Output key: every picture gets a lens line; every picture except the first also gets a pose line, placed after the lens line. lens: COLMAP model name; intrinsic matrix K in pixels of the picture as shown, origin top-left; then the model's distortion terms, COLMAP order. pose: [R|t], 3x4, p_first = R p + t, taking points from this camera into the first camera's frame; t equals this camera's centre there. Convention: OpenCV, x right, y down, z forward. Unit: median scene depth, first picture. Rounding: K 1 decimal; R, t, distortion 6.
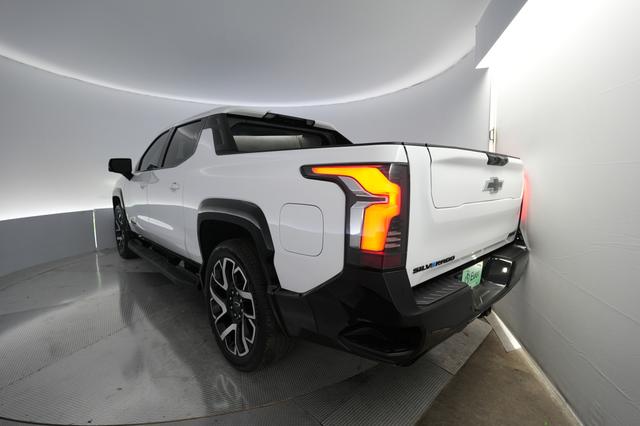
lens RADIAL K [[307.7, 0, 320.0], [0, 307.7, 208.8], [0, 0, 1]] dist [0.001147, 0.000760]
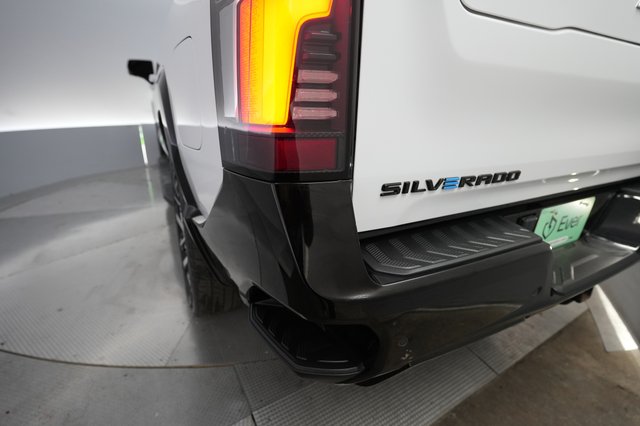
lens RADIAL K [[307.7, 0, 320.0], [0, 307.7, 208.8], [0, 0, 1]] dist [0.001147, 0.000760]
pose [[0.966911, 0.088482, -0.239276, 0.220361], [-0.037202, 0.976804, 0.210878, 0.099465], [0.252385, -0.194999, 0.947775, 0.410892]]
